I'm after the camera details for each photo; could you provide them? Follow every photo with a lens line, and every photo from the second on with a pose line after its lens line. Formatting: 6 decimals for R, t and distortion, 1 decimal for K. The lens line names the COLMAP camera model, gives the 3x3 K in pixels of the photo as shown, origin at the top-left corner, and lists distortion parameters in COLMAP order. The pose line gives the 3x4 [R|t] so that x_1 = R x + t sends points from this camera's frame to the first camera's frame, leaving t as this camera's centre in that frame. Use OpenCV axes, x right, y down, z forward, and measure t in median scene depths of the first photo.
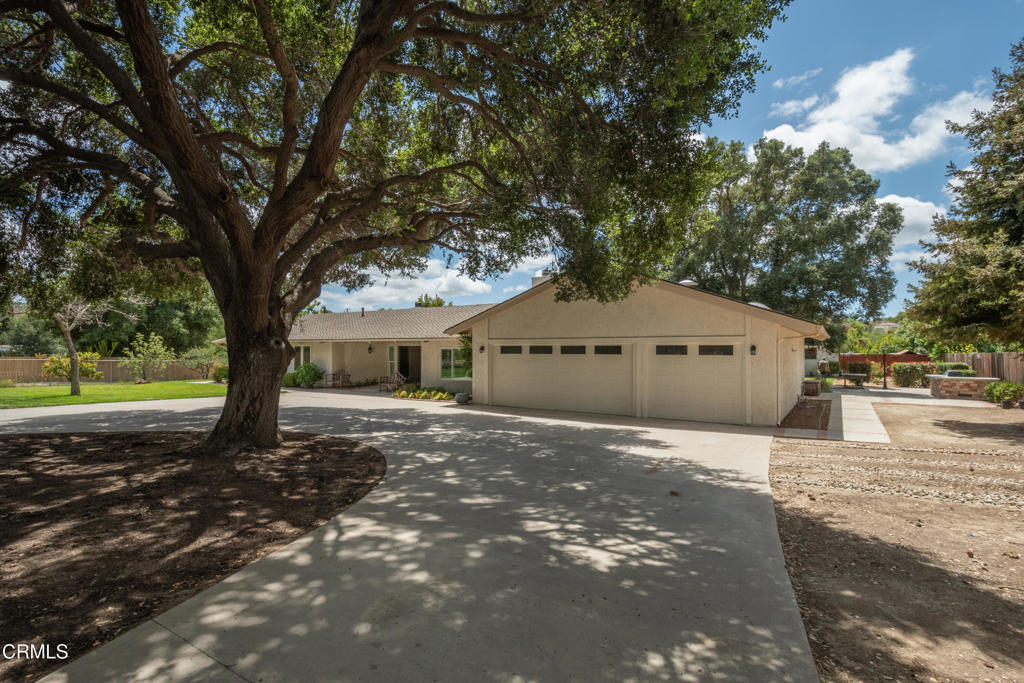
lens RADIAL K [[500.8, 0, 512.0], [0, 500.8, 341.5], [0, 0, 1]] dist [-0.000929, -0.000580]
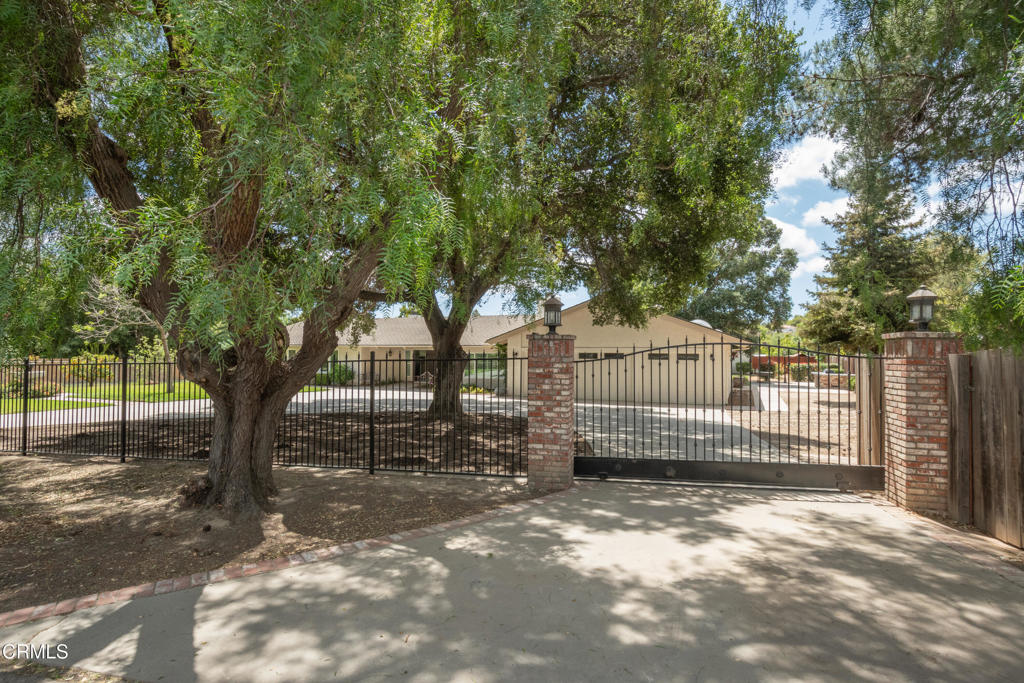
lens RADIAL K [[520.0, 0, 512.0], [0, 520.0, 341.5], [0, 0, 1]] dist [0.000182, 0.000110]
pose [[0.986956, 0.004713, 0.160923, -0.246092], [-0.005210, 0.999983, 0.002668, -0.019791], [-0.160908, -0.003472, 0.986963, -0.315569]]
